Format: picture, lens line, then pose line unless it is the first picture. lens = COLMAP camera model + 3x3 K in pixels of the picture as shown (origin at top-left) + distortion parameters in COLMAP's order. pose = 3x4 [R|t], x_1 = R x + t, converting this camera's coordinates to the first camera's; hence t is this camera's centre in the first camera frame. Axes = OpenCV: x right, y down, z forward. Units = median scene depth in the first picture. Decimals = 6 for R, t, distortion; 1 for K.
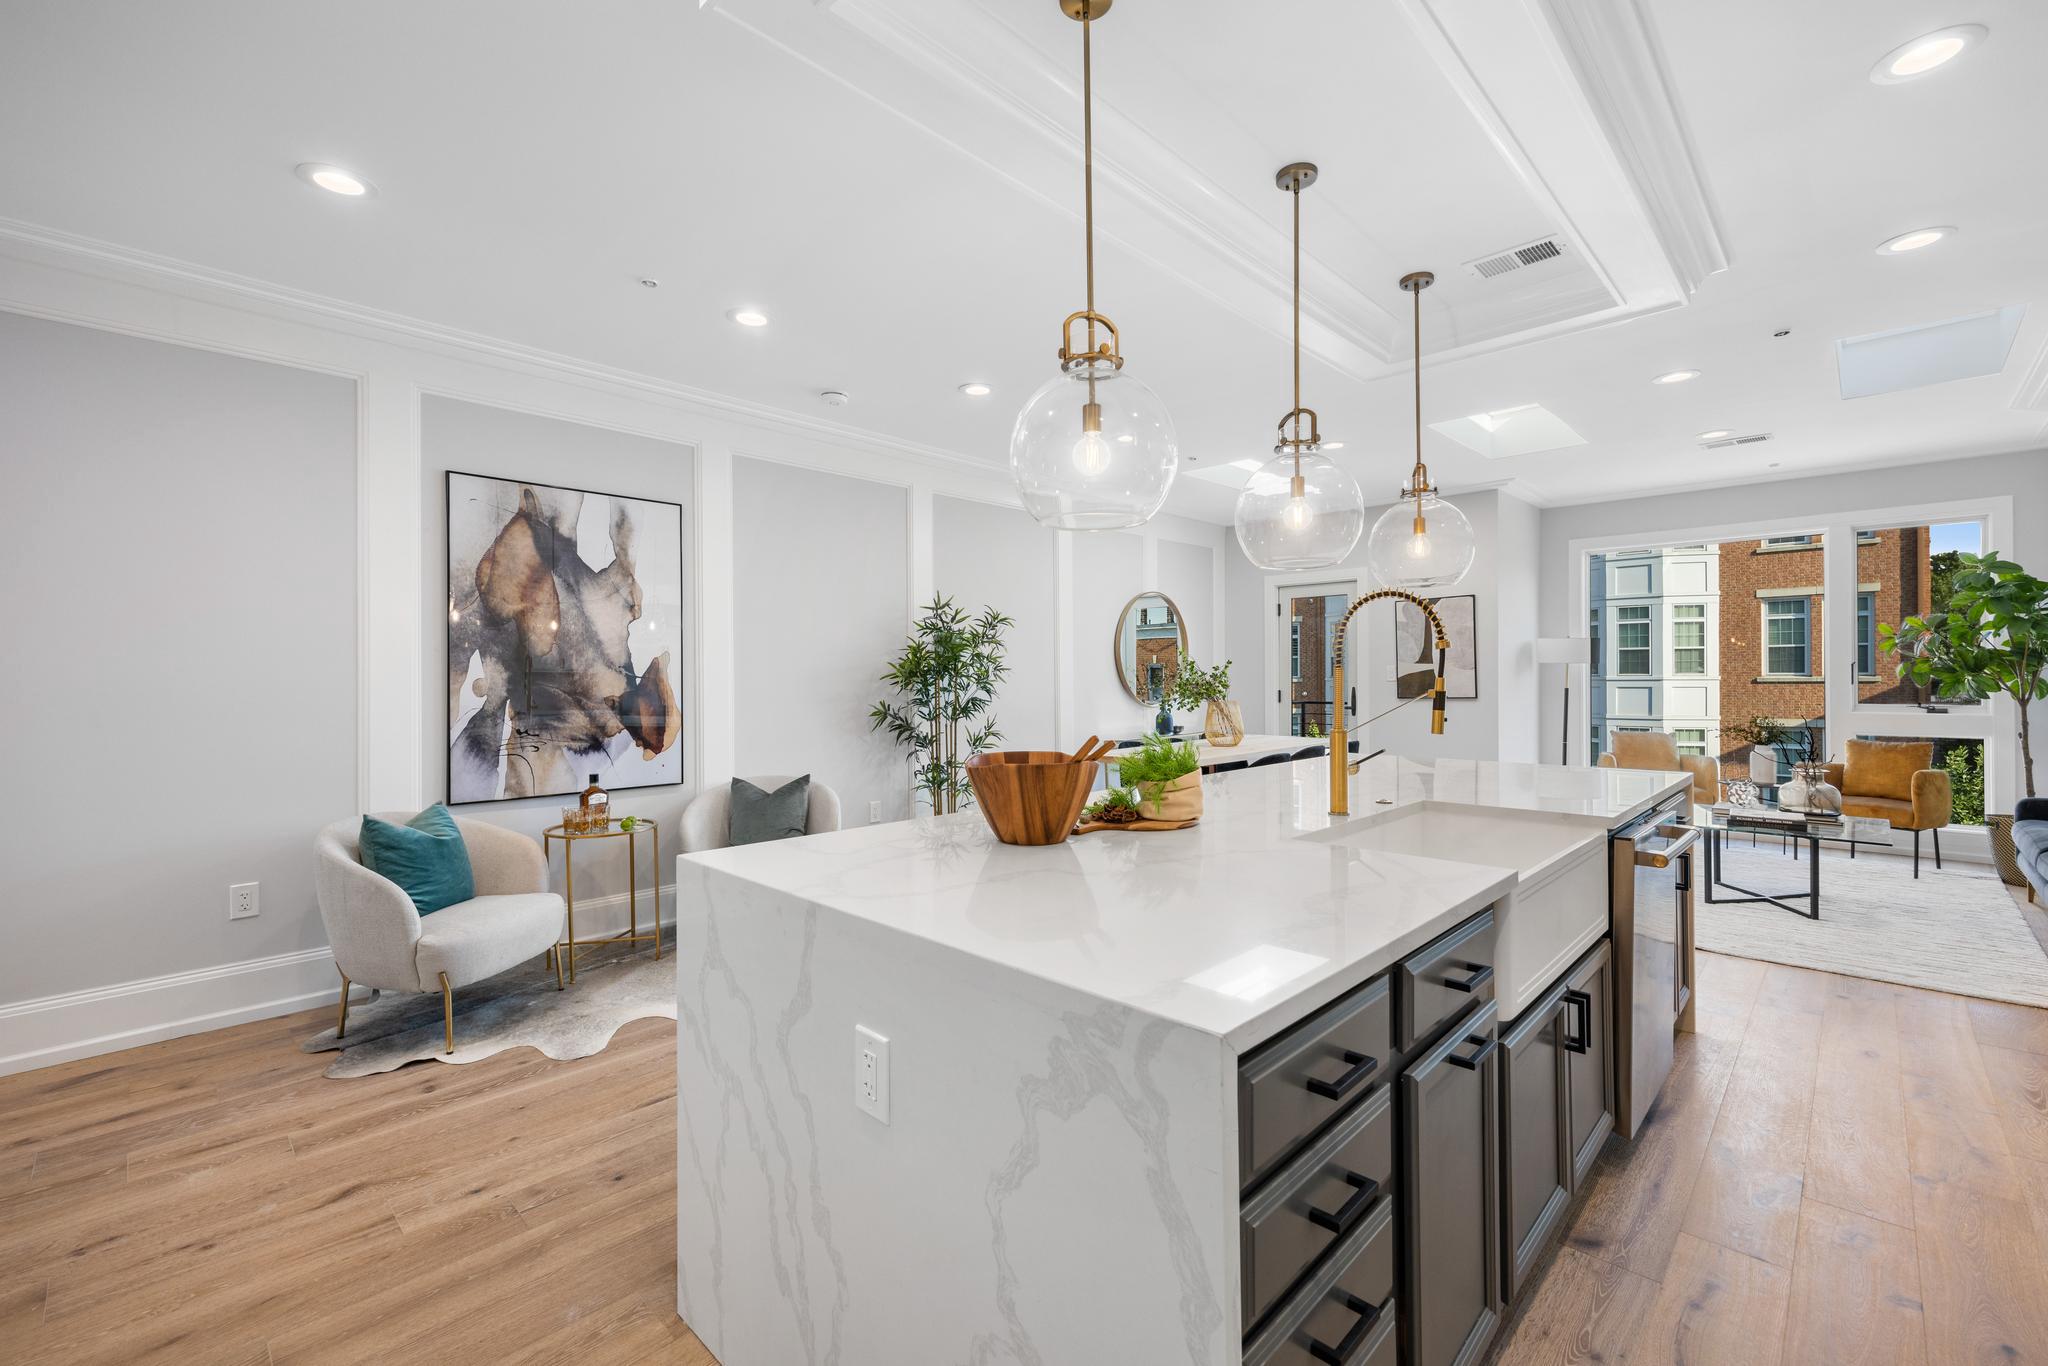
lens RADIAL K [[871.2, 0, 1014.1], [0, 871.2, 677.9], [0, 0, 1]] dist [0.010984, -0.002357]
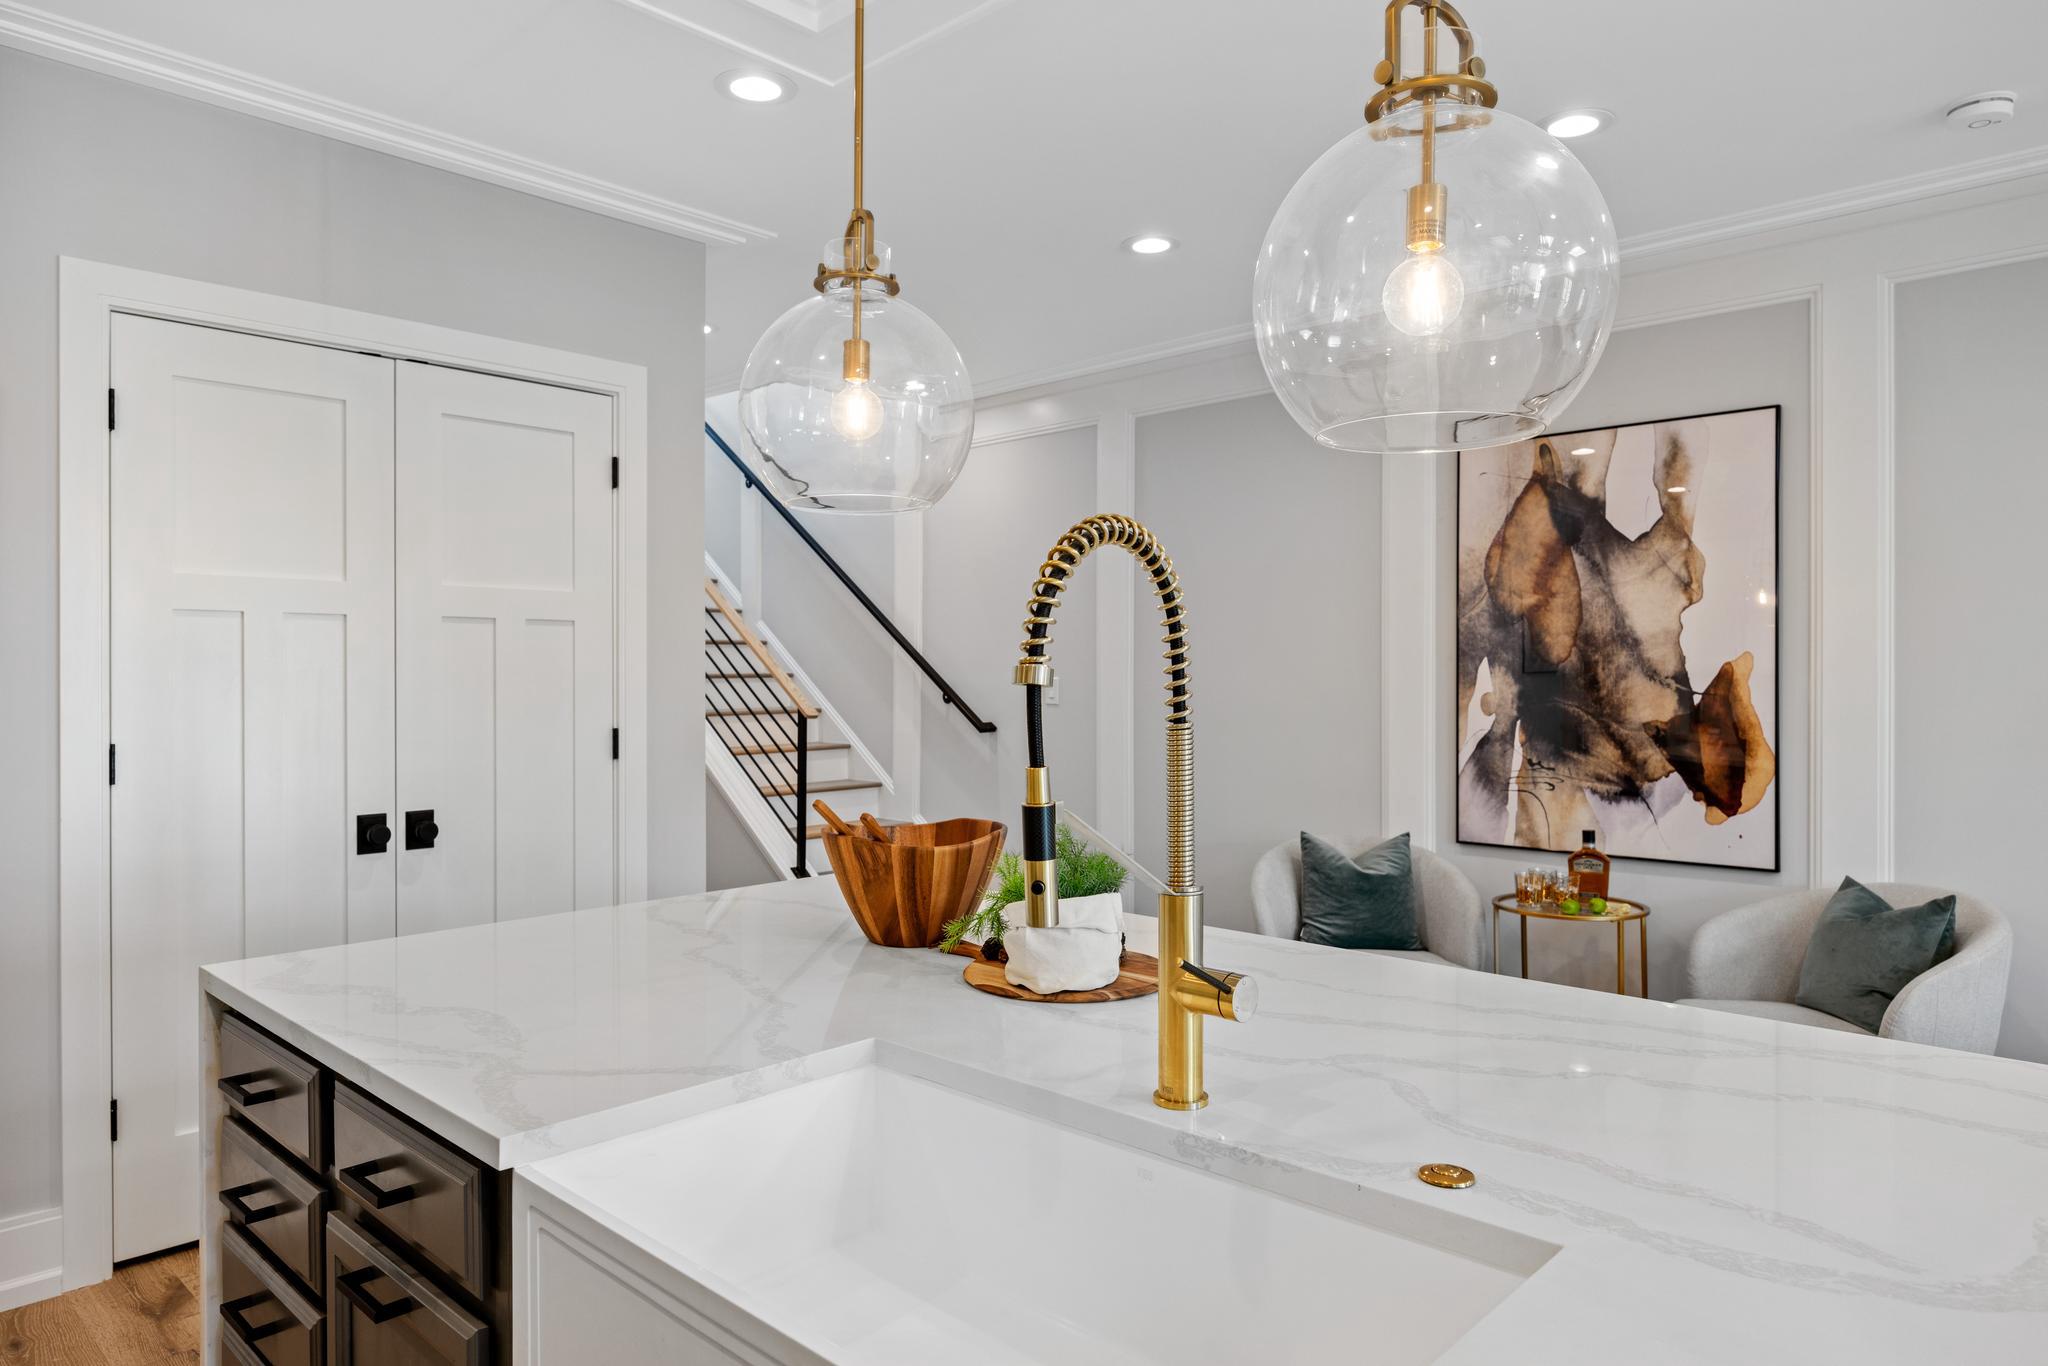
lens RADIAL K [[1275.4, 0, 1030.4], [0, 1275.4, 681.5], [0, 0, 1]] dist [-0.000732, -0.004407]
pose [[0.014713, 0.009425, -0.999847, 0.536791], [0.003950, 0.999947, 0.009484, -0.021597], [0.999884, -0.004089, 0.014675, 0.527405]]
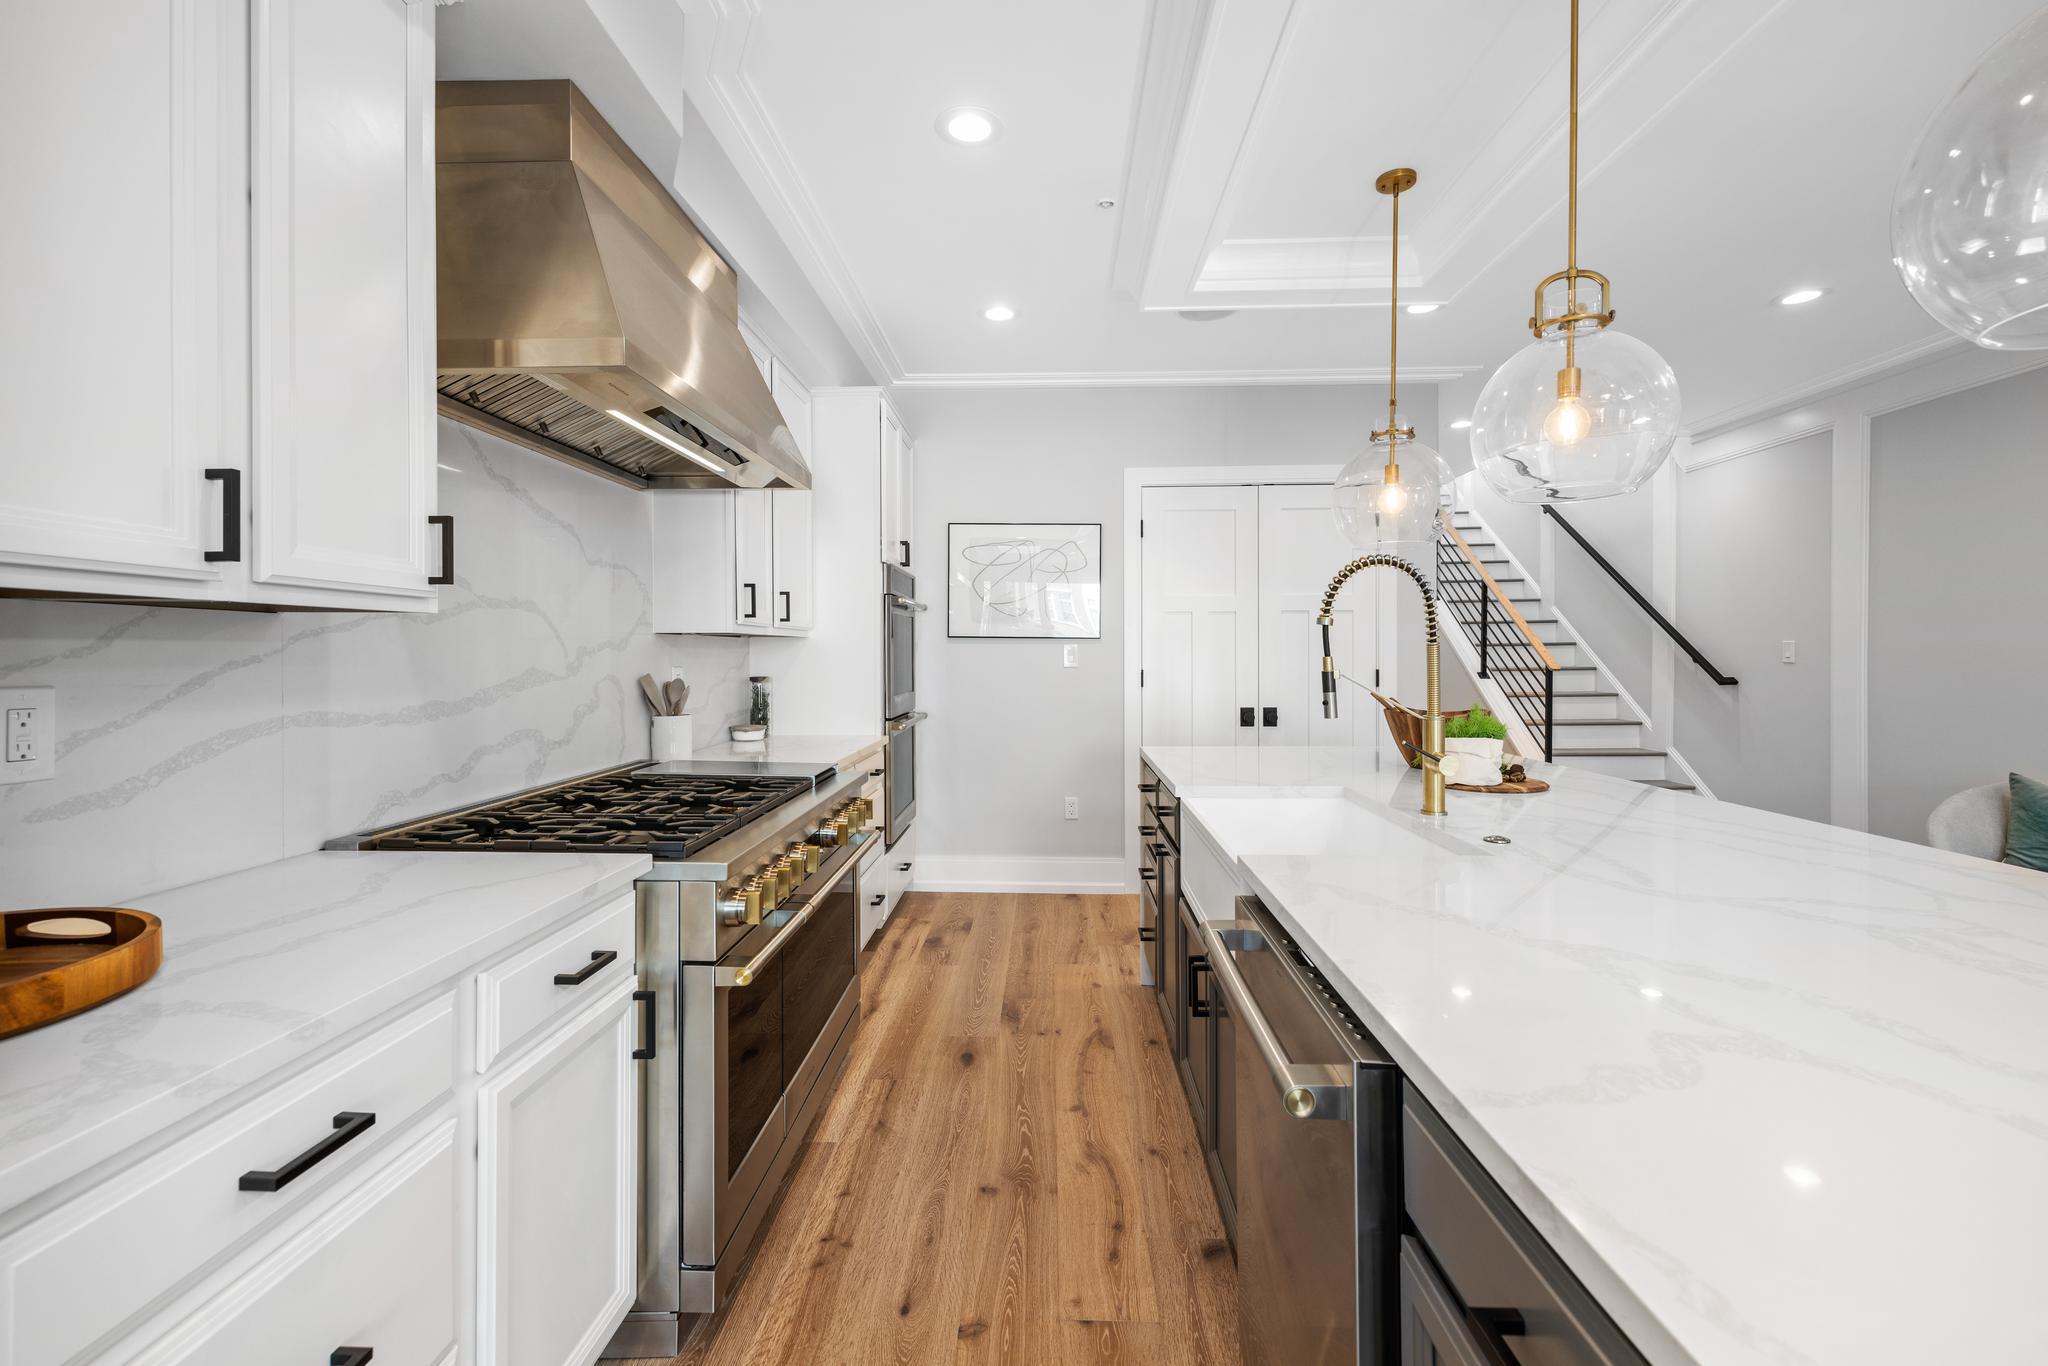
lens RADIAL K [[871.2, 0, 1016.2], [0, 871.2, 661.2], [0, 0, 1]] dist [0.010984, -0.002357]
pose [[-0.746003, 0.012343, -0.665828, 0.711960], [0.009795, 0.999923, 0.007561, -0.003598], [0.665871, -0.000881, -0.746067, 0.775322]]
